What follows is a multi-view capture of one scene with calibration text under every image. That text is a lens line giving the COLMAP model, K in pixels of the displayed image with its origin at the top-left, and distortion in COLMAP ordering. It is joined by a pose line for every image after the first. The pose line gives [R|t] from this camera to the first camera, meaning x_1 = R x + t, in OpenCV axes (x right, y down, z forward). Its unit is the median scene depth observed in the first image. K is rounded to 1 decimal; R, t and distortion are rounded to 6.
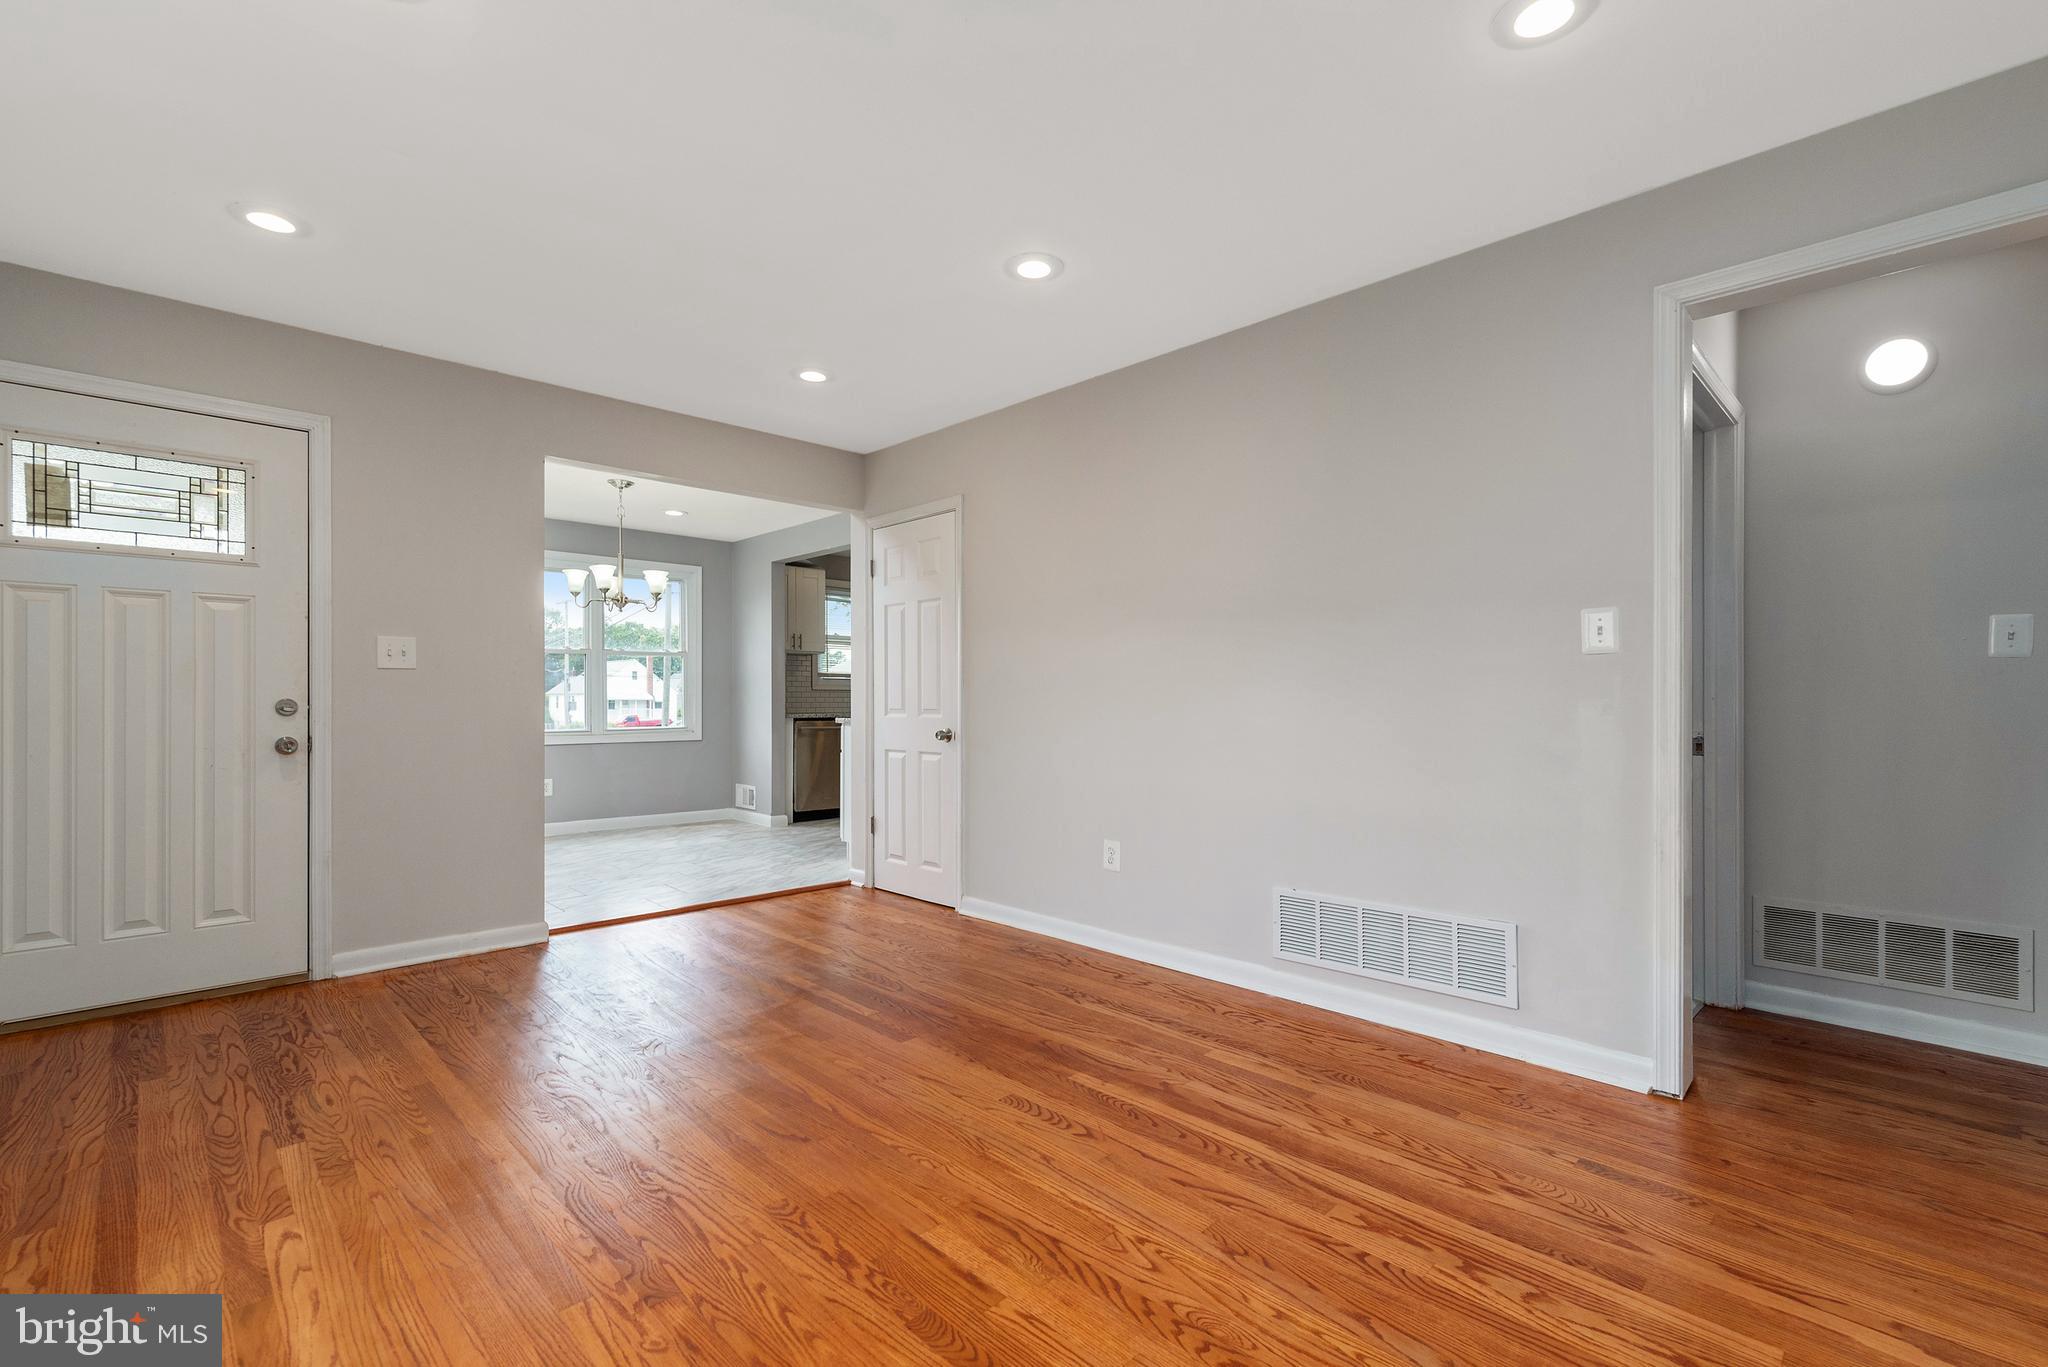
lens RADIAL K [[900.7, 0, 1035.5], [0, 900.7, 703.6], [0, 0, 1]] dist [0.001188, -0.000038]
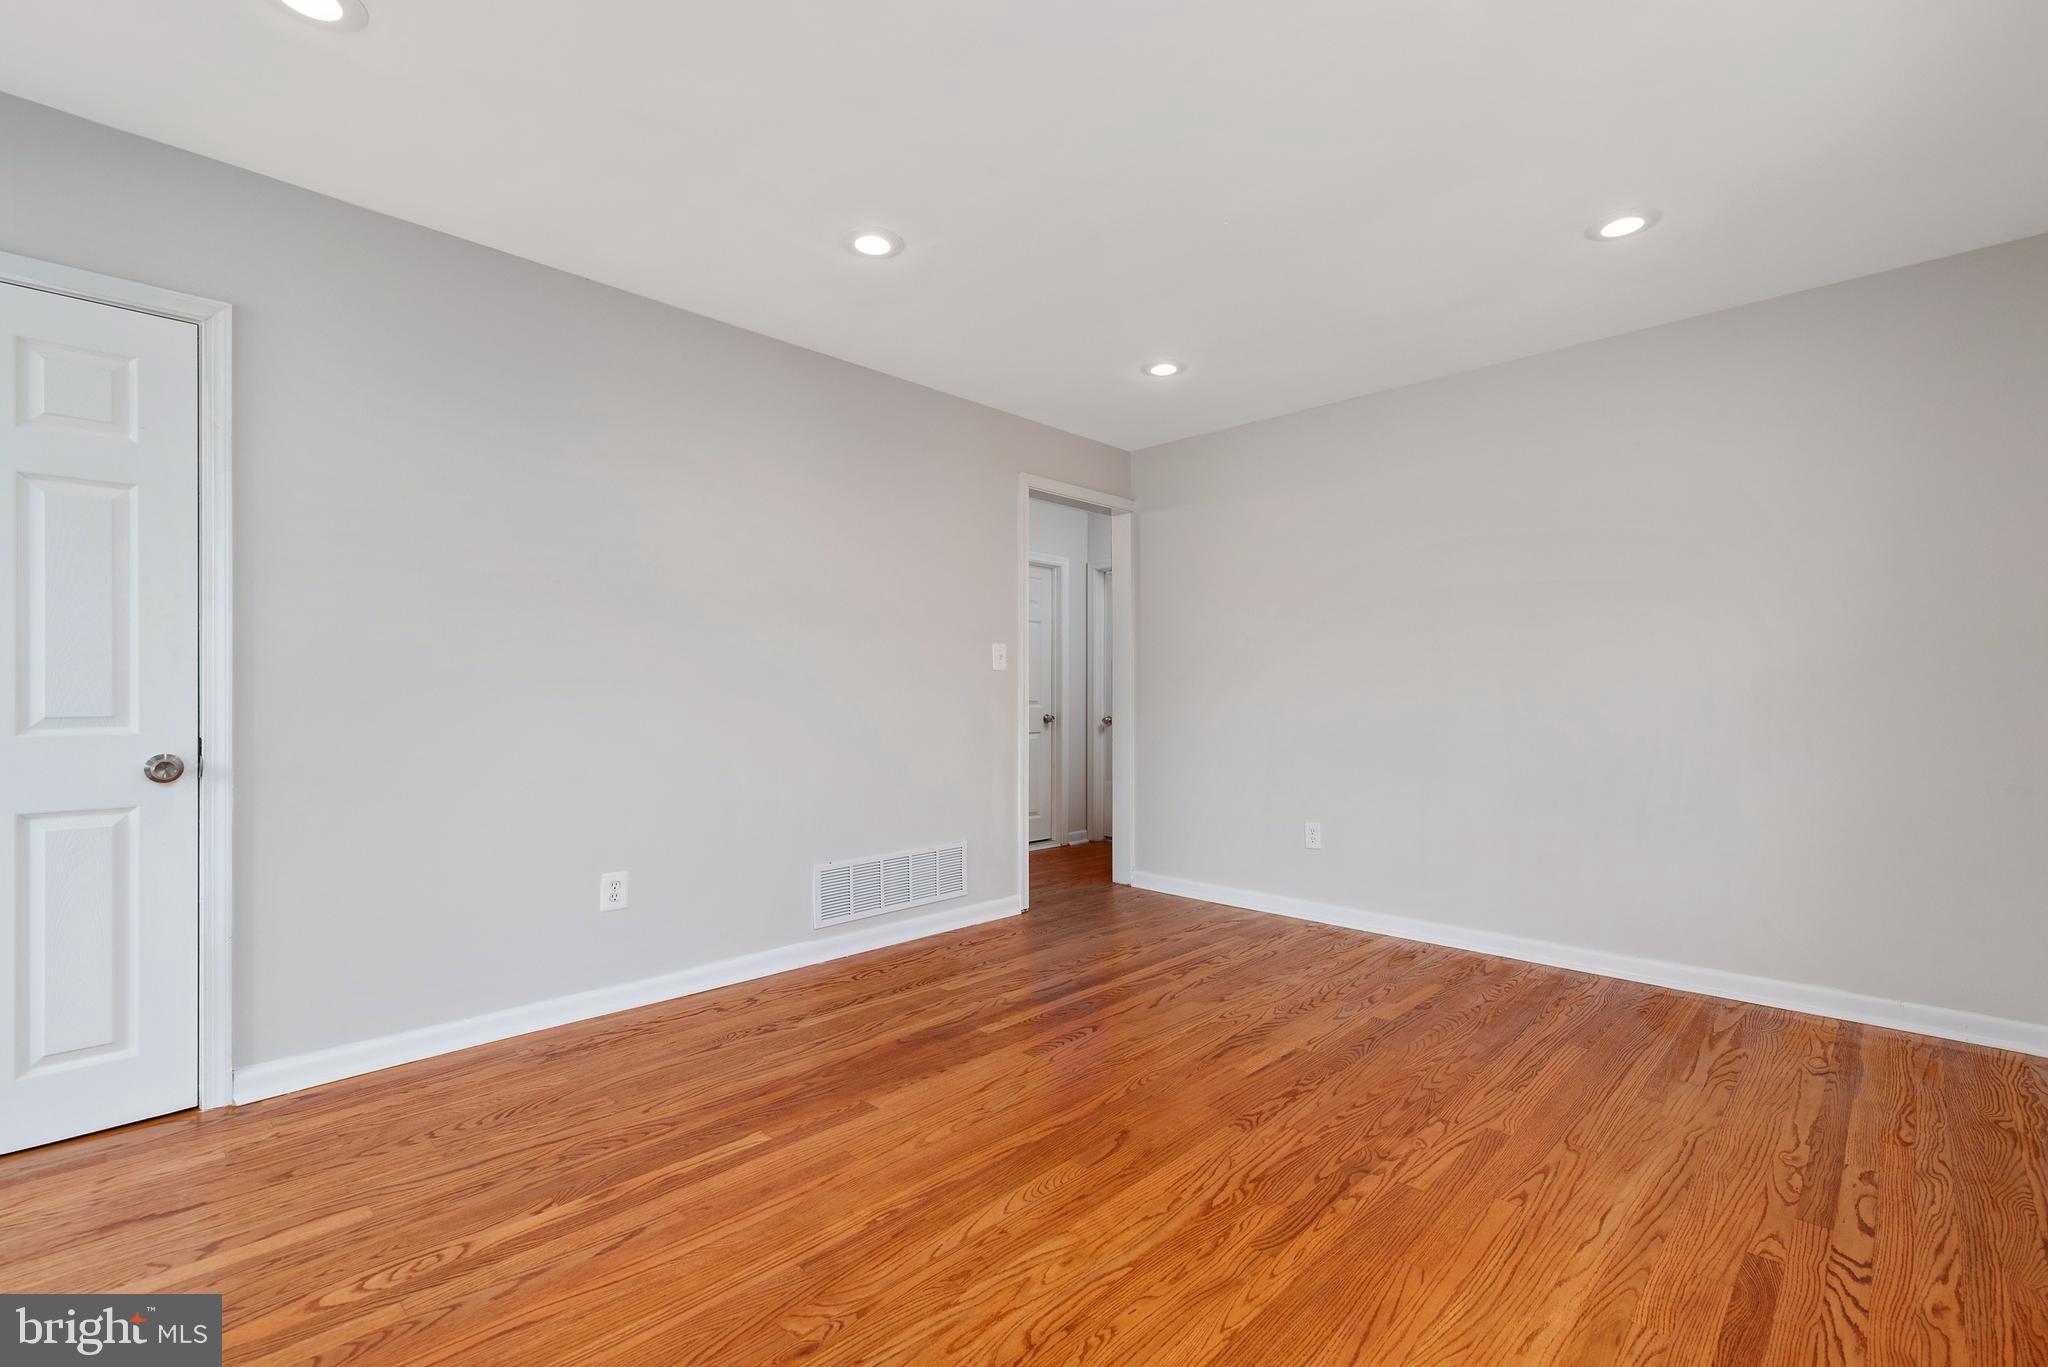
lens RADIAL K [[895.0, 0, 1038.0], [0, 895.0, 699.6], [0, 0, 1]] dist [0.002875, 0.000131]
pose [[-0.020620, -0.002172, 0.999785, -0.953155], [0.003856, 0.999990, 0.002252, -0.002401], [-0.999780, 0.003902, -0.020611, 0.847414]]
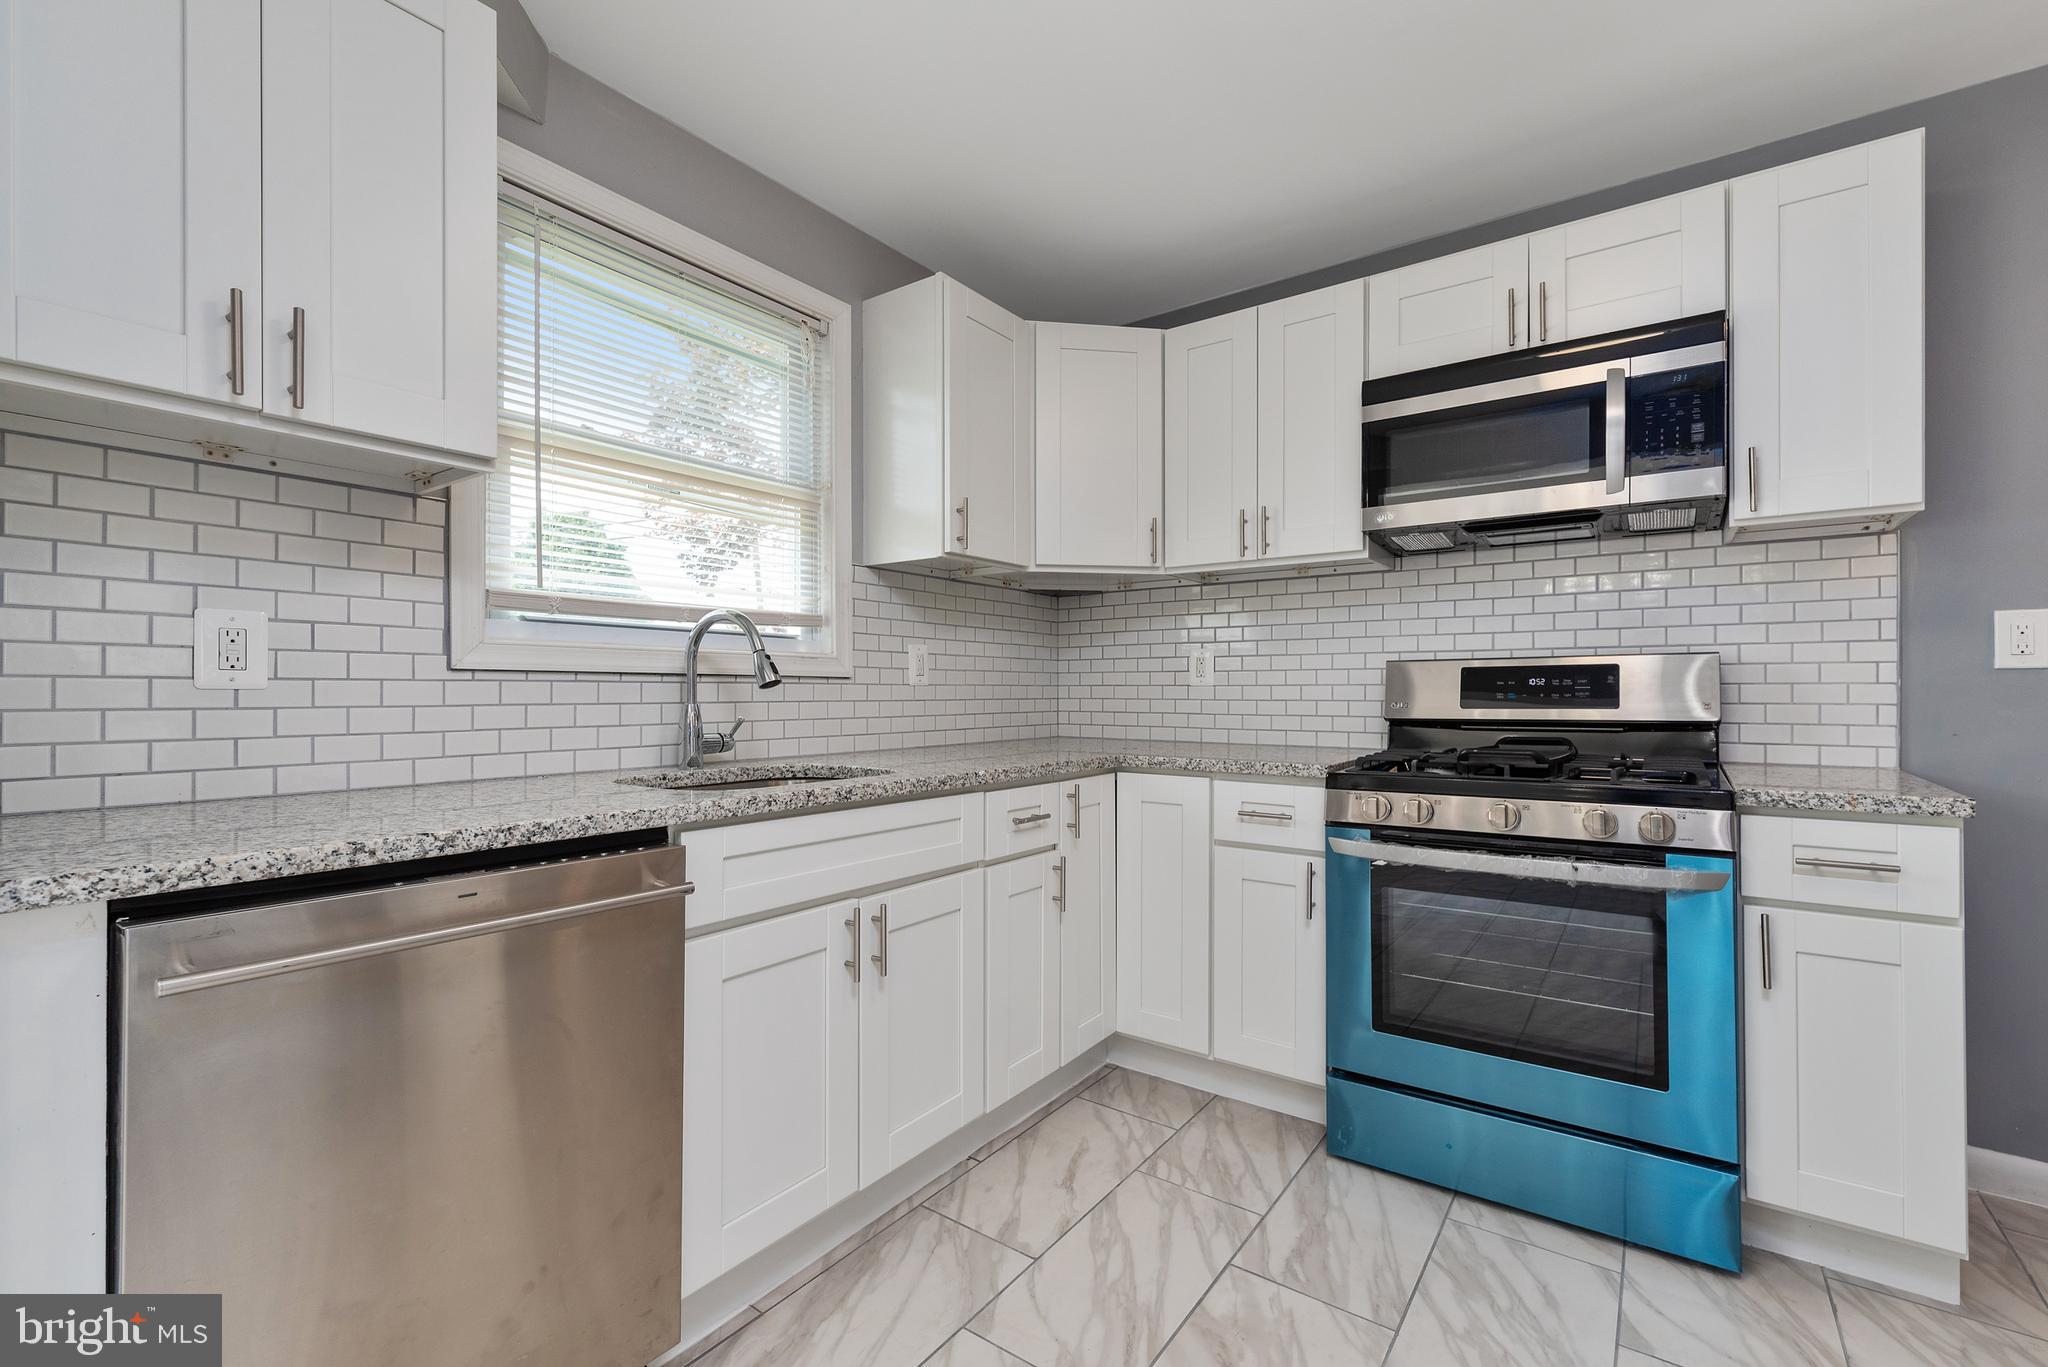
lens RADIAL K [[868.9, 0, 1031.1], [0, 868.9, 690.0], [0, 0, 1]] dist [-0.008180, 0.000072]
pose [[0.985819, -0.000907, 0.167812, -0.445127], [0.001704, 0.999988, -0.004605, -0.027223], [-0.167806, 0.004826, 0.985808, 2.309892]]
